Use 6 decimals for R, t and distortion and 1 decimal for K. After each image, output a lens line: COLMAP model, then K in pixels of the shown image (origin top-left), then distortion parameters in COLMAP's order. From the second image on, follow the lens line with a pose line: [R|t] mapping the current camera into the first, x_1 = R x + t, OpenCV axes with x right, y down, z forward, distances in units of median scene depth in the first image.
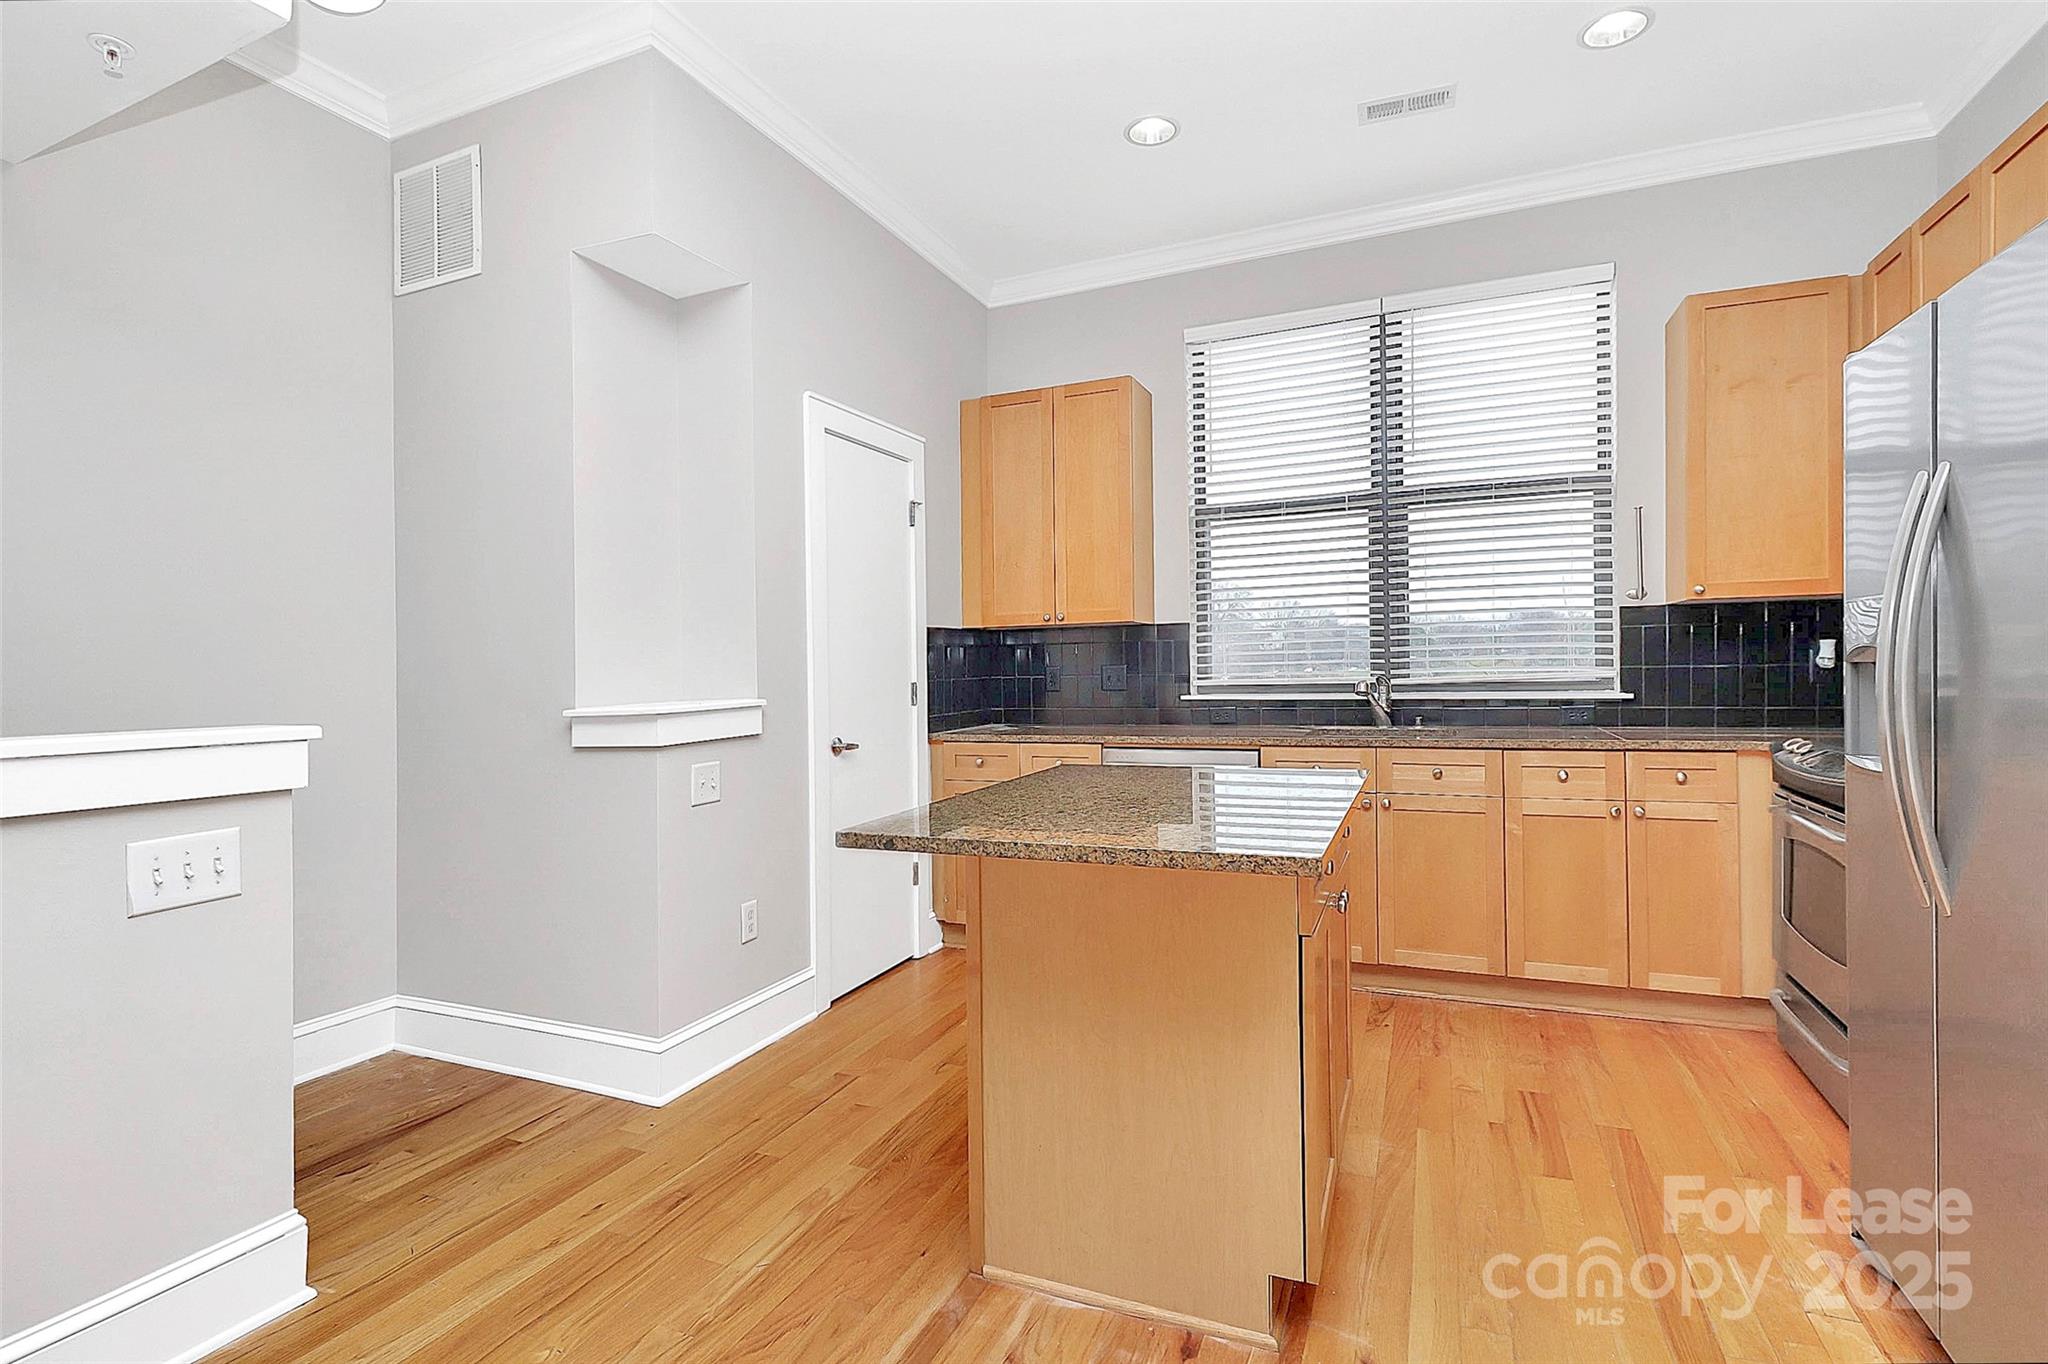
lens RADIAL K [[980.7, 0, 999.7], [0, 980.7, 695.3], [0, 0, 1]] dist [0.000366, -0.006782]
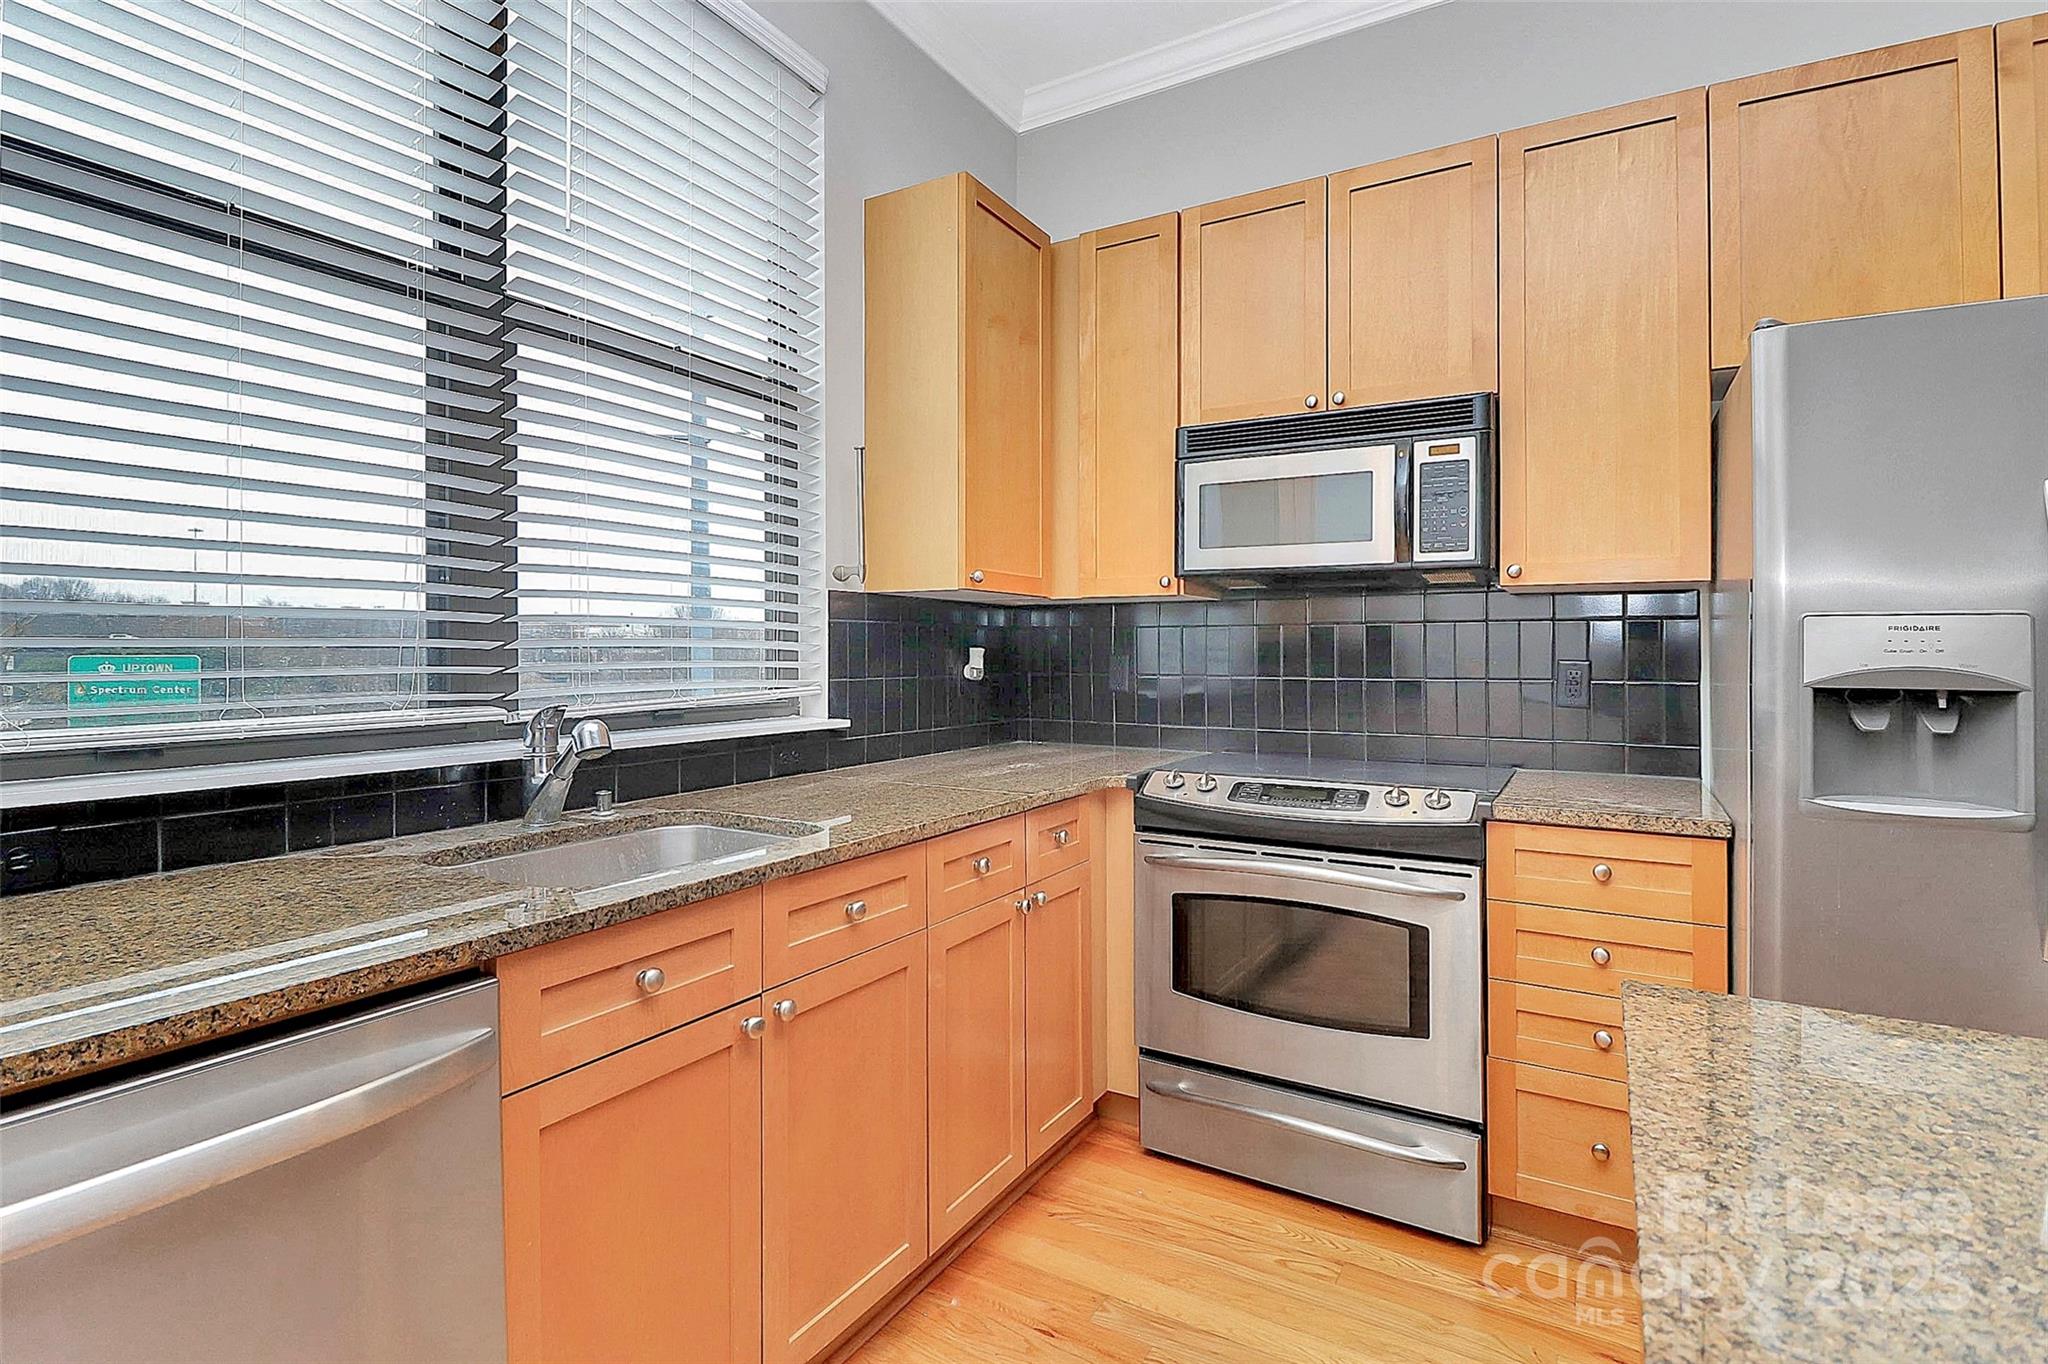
lens RADIAL K [[980.7, 0, 1017.4], [0, 980.7, 646.3], [0, 0, 1]] dist [0.000366, -0.006782]
pose [[0.113814, 0.021423, 0.993271, -0.012286], [0.023534, 0.999429, -0.024253, -0.029817], [-0.993223, 0.026136, 0.113244, 0.732099]]
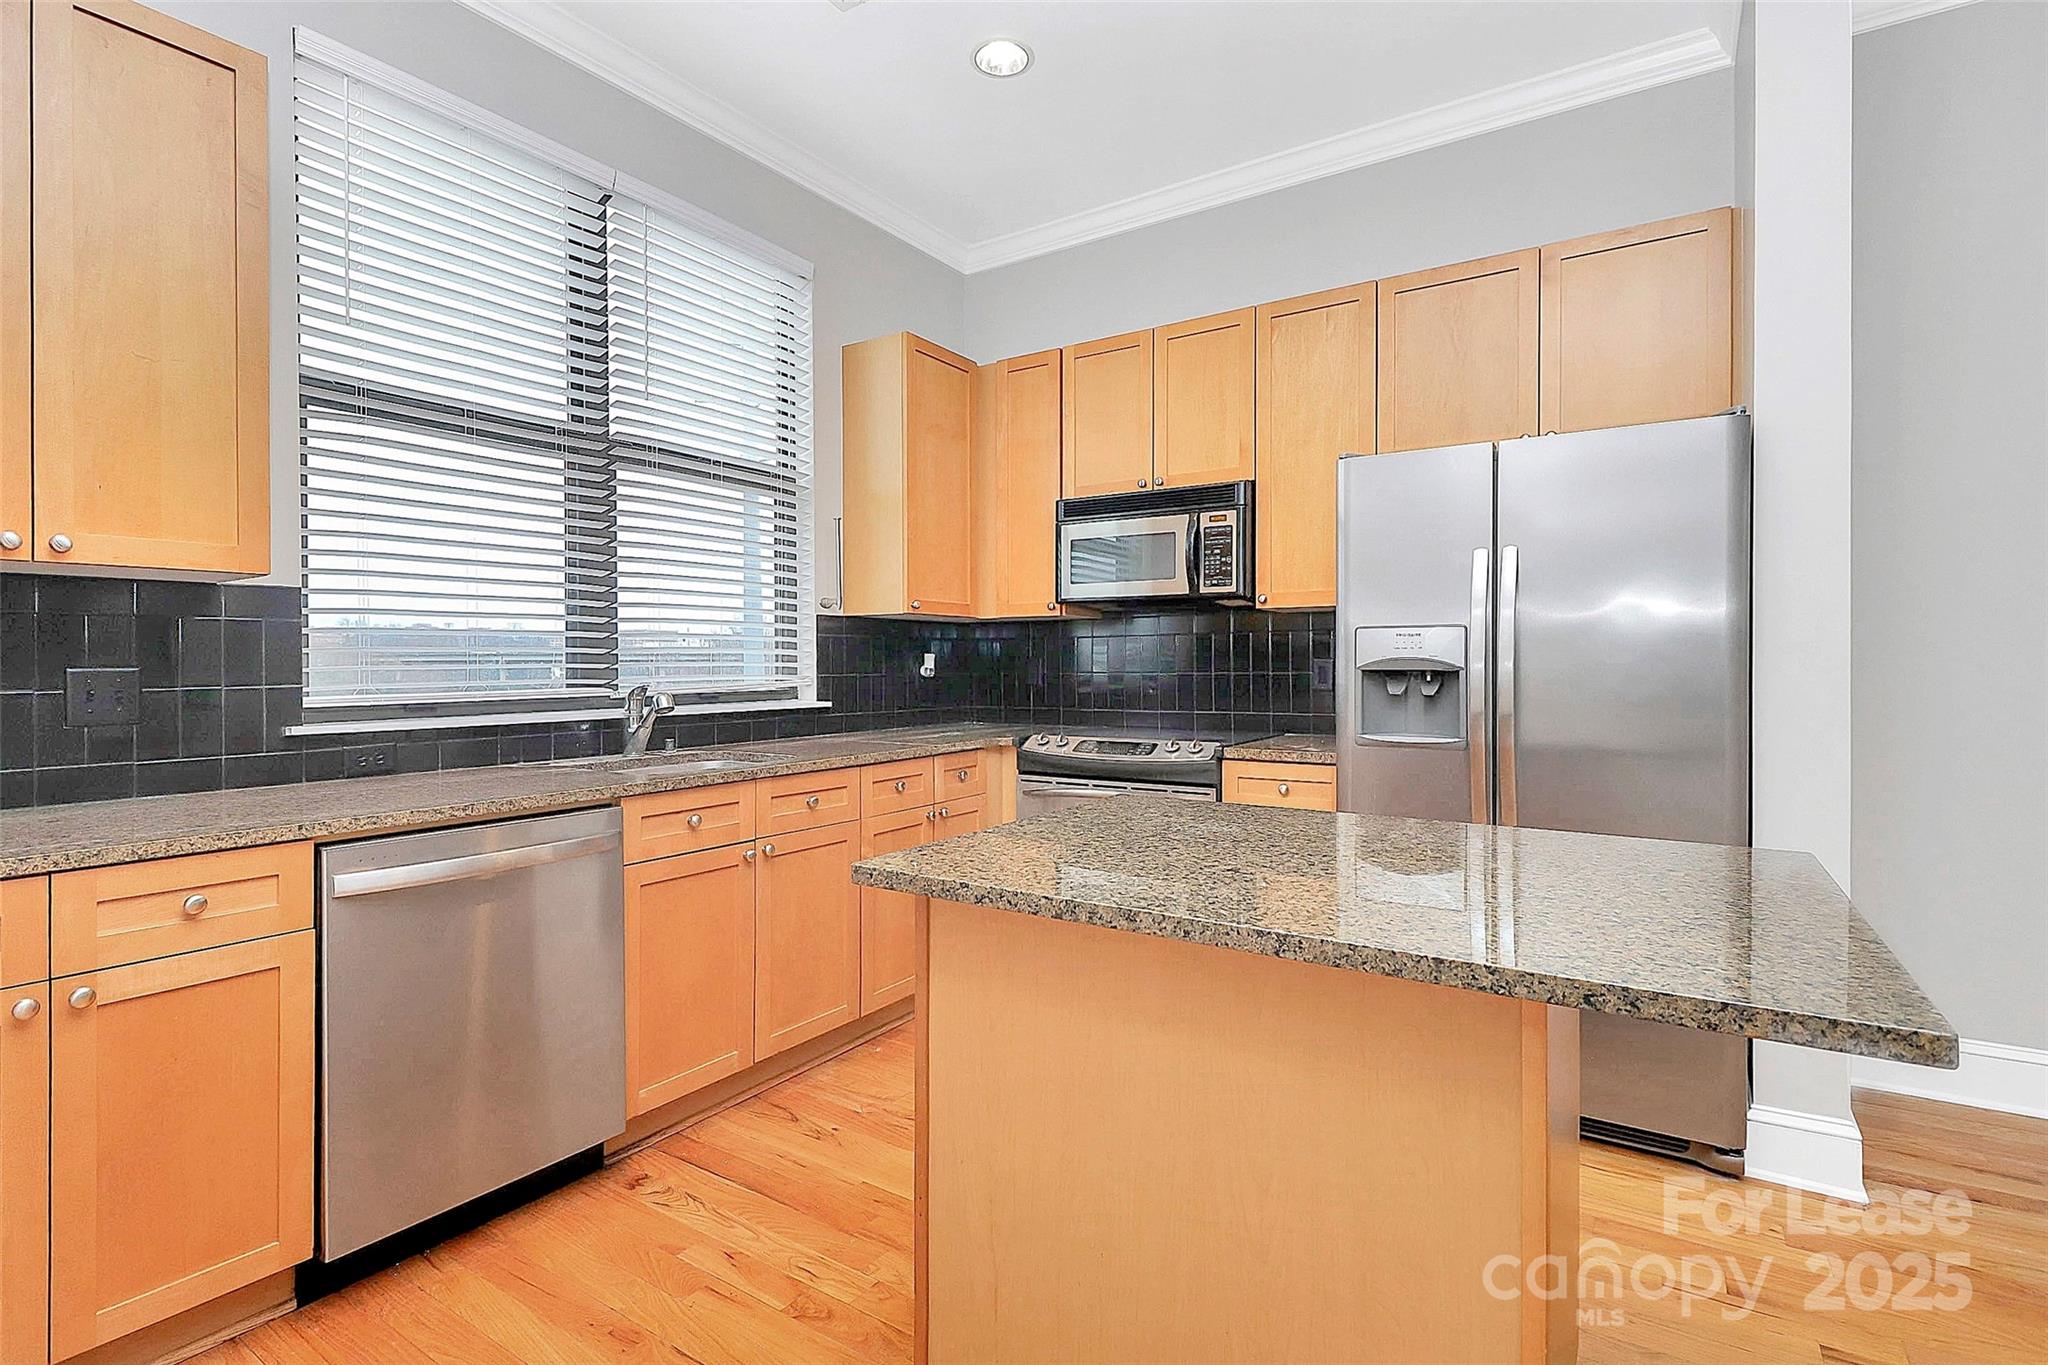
lens RADIAL K [[980.7, 0, 1025.4], [0, 980.7, 663.2], [0, 0, 1]] dist [0.000366, -0.006782]
pose [[0.159090, 0.017311, 0.987112, -0.283830], [0.028114, 0.999361, -0.022057, -0.011909], [-0.986864, 0.031261, 0.158501, 0.583992]]
